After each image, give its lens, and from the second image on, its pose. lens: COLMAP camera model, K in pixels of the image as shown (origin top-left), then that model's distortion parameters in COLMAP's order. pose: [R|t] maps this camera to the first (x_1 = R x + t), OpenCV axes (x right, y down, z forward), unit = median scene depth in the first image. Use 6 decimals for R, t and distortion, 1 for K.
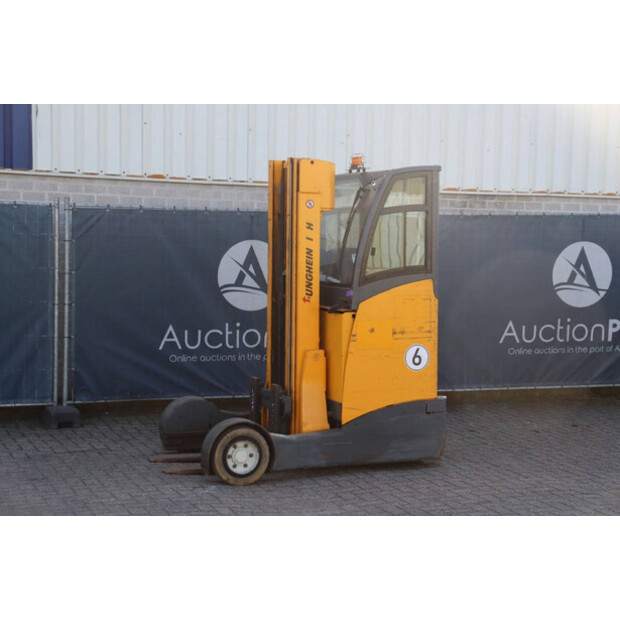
lens RADIAL K [[1270.4, 0, 308.8], [0, 1270.4, 309.2], [0, 0, 1]] dist [0.336391, 0.000000]
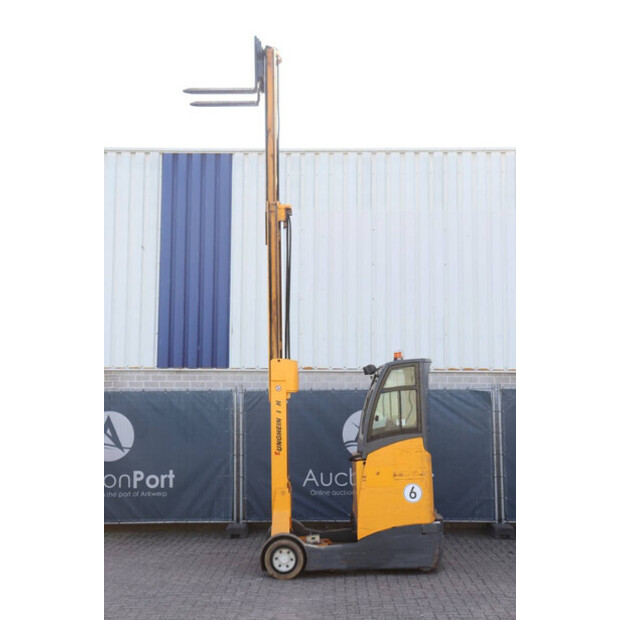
lens RADIAL K [[980.5, 0, 320.4], [0, 980.5, 302.9], [0, 0, 1]] dist [0.102981, 0.000000]
pose [[0.931668, -0.055154, -0.359100, 0.330097], [-0.001737, 0.987722, -0.156210, 0.000100], [0.363307, 0.146159, 0.920134, -0.066691]]
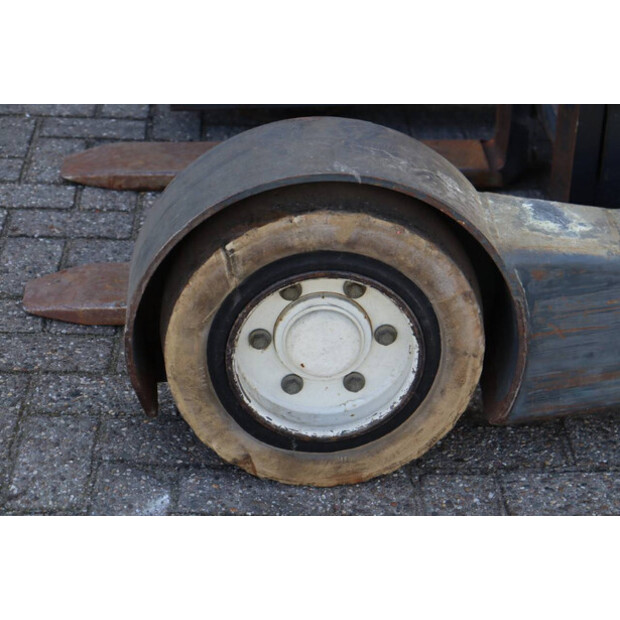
lens RADIAL K [[1312.4, 0, 312.3], [0, 1312.4, 312.8], [0, 0, 1]] dist [0.846598, 0.000000]
pose [[0.945960, 0.107547, -0.305929, 0.001512], [0.063319, 0.863987, 0.499517, 0.014788], [0.318040, -0.491895, 0.810488, 0.677190]]
